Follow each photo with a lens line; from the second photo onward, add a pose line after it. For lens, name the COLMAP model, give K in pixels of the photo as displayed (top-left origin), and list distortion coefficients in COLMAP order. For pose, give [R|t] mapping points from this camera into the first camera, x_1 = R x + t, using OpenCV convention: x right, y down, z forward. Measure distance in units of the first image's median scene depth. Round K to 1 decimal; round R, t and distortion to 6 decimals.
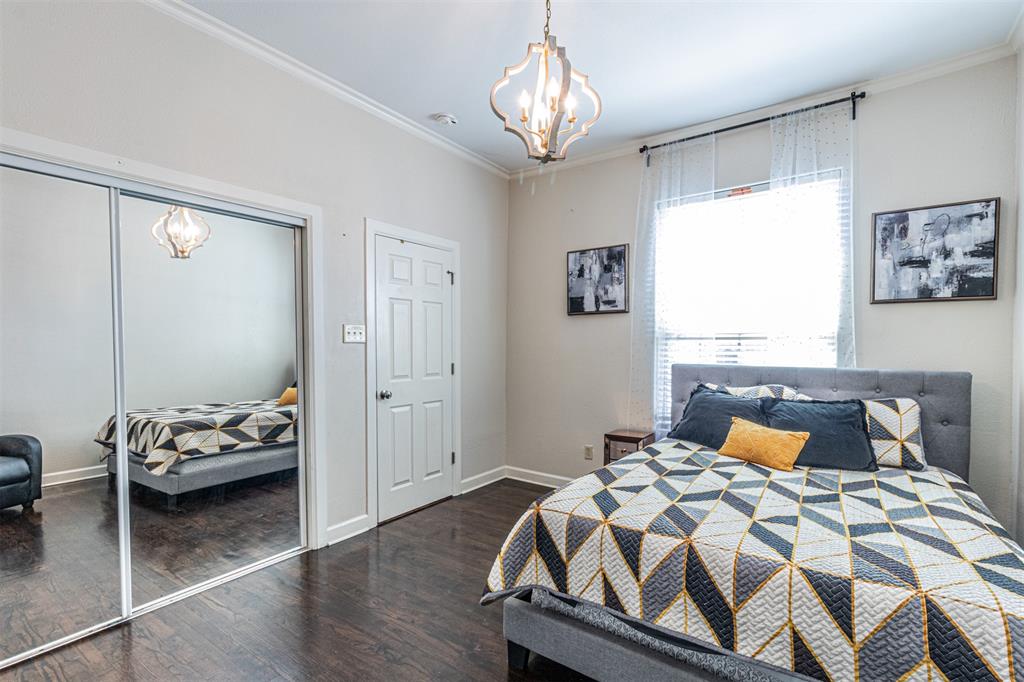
lens RADIAL K [[470.0, 0, 514.8], [0, 470.0, 346.3], [0, 0, 1]] dist [-0.005466, 0.000983]
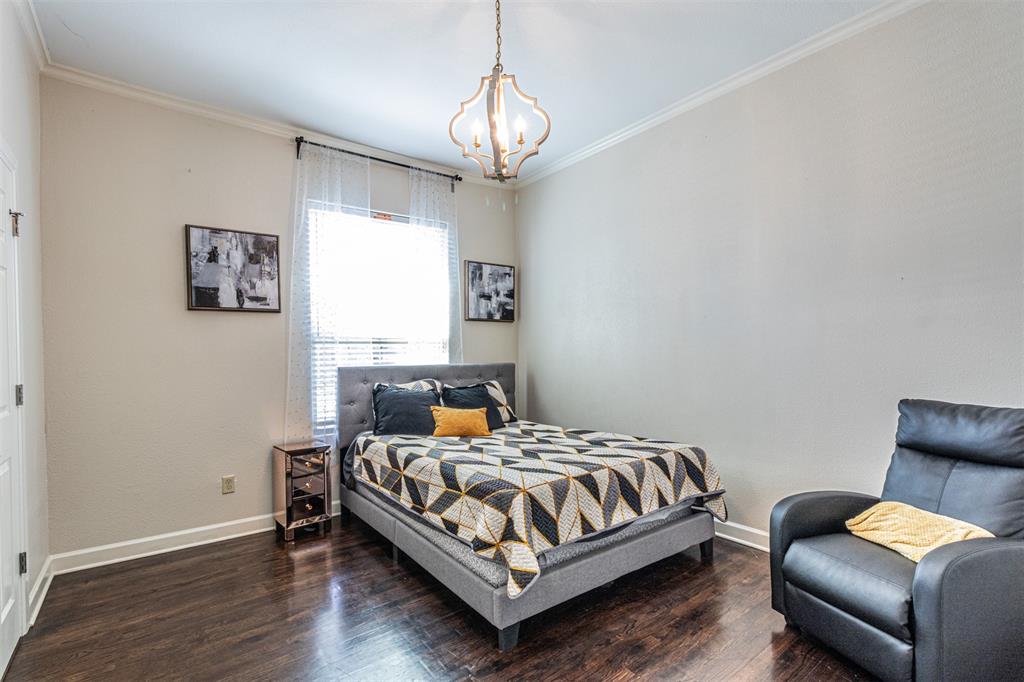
lens RADIAL K [[470.0, 0, 514.7], [0, 470.0, 342.6], [0, 0, 1]] dist [-0.005466, 0.000983]
pose [[0.295075, 0.009642, 0.955426, -0.620900], [0.011605, 0.999839, -0.013675, 0.002901], [-0.955404, 0.015123, 0.294915, 0.406694]]
